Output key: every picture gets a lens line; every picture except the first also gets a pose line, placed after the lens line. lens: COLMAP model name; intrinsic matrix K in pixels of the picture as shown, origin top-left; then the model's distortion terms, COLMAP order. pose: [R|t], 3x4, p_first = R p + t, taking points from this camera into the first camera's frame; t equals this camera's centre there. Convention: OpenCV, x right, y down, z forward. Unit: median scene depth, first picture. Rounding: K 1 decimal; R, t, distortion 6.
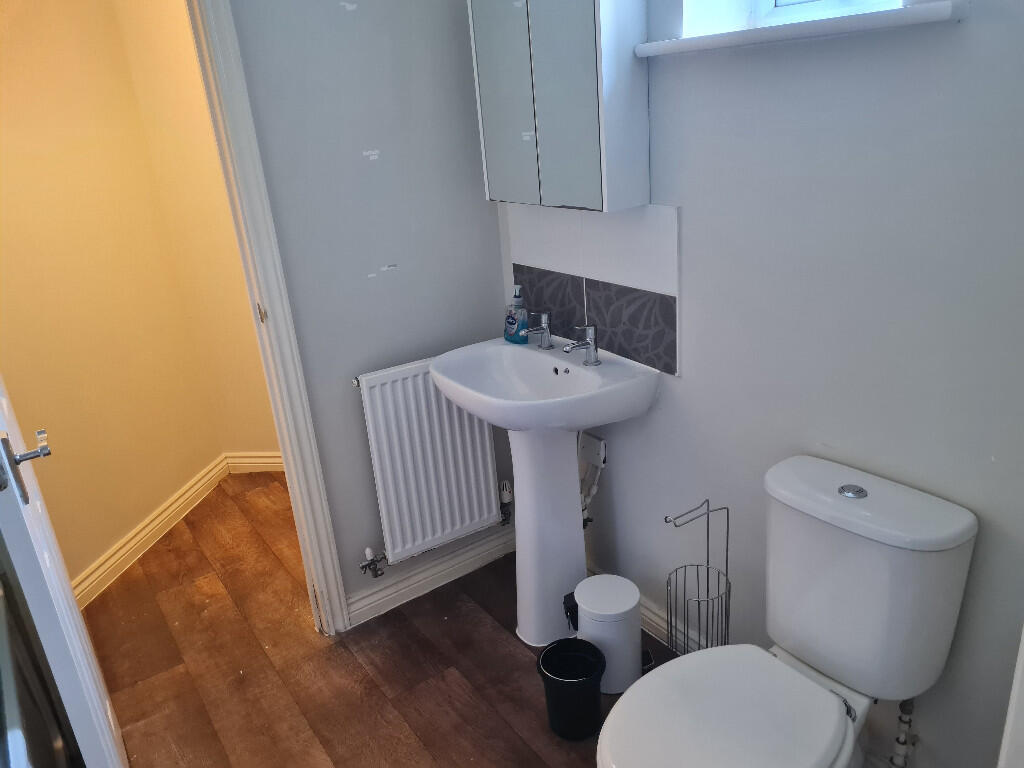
lens RADIAL K [[756.2, 0, 512.0], [0, 756.2, 384.0], [0, 0, 1]] dist [0.002734, -0.001268]
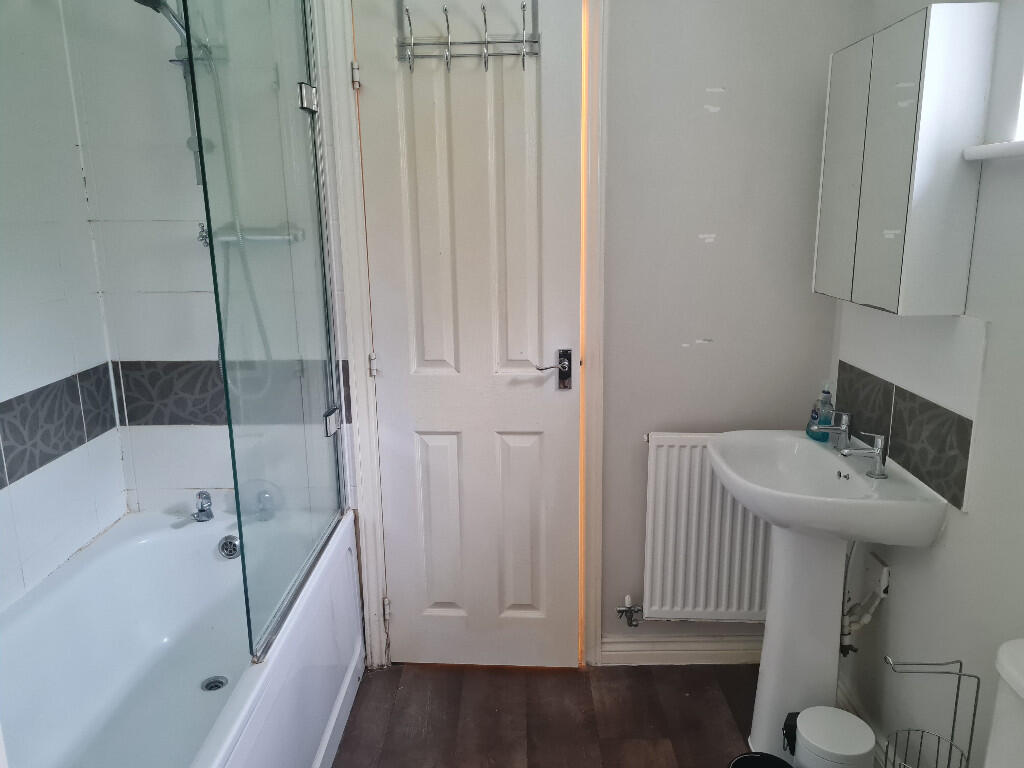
lens RADIAL K [[770.9, 0, 511.8], [0, 770.9, 374.4], [0, 0, 1]] dist [0.001314, -0.005461]
pose [[0.804534, 0.185134, -0.564314, 0.246431], [-0.251416, 0.967002, -0.041196, 0.003746], [0.538066, 0.175021, 0.824532, -0.032042]]
